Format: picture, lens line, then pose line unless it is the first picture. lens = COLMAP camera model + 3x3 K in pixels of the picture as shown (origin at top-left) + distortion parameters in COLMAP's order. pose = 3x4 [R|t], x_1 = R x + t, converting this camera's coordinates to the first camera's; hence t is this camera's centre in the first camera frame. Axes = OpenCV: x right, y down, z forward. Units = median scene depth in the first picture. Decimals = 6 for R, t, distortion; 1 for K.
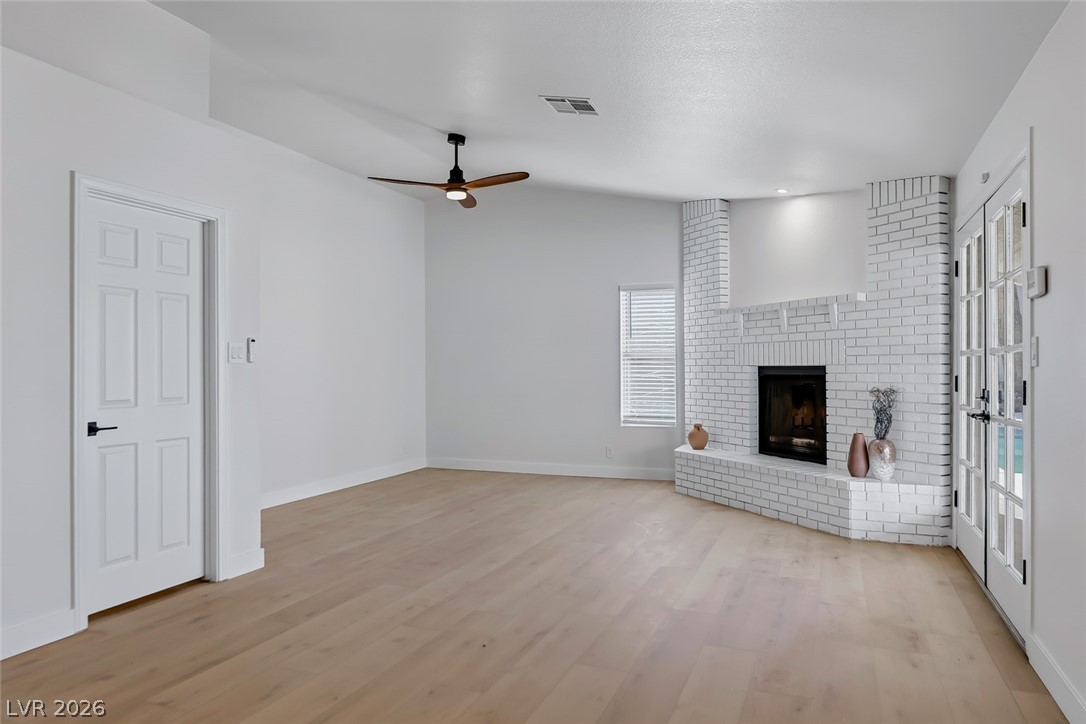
lens RADIAL K [[726.5, 0, 543.0], [0, 726.5, 362.0], [0, 0, 1]] dist [-0.010996, 0.000587]
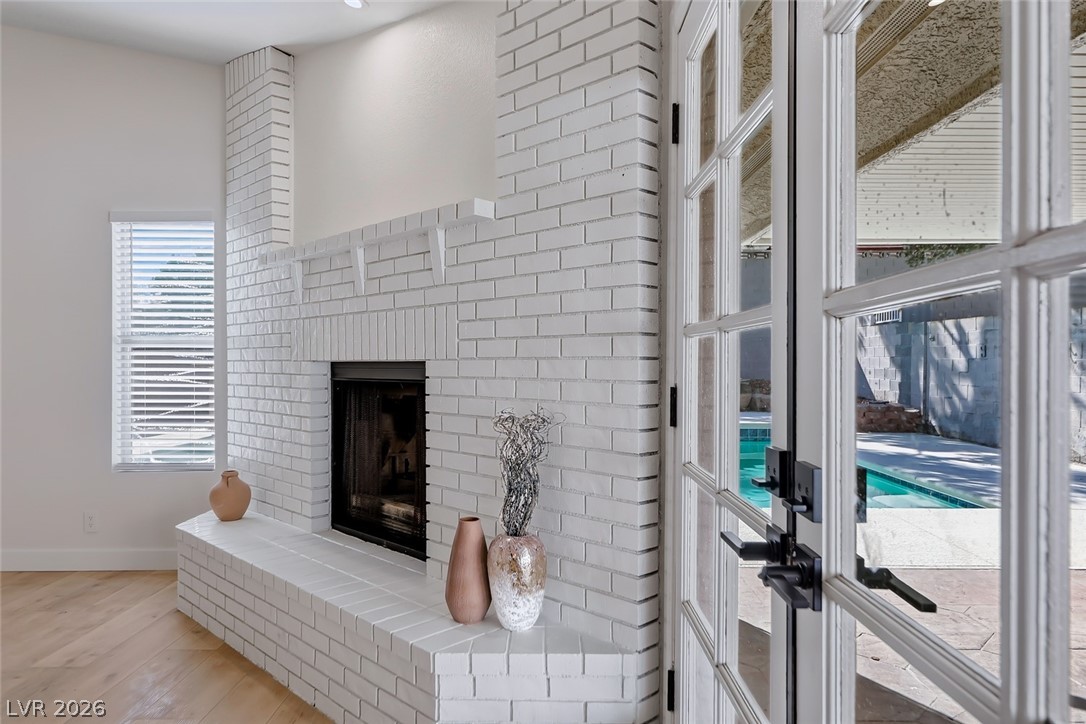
lens RADIAL K [[726.5, 0, 543.0], [0, 726.5, 362.0], [0, 0, 1]] dist [-0.010996, 0.000587]
pose [[0.933594, 0.001286, 0.358330, 0.303873], [-0.003900, 0.999971, 0.006574, 0.002121], [-0.358312, -0.007535, 0.933572, 0.550098]]
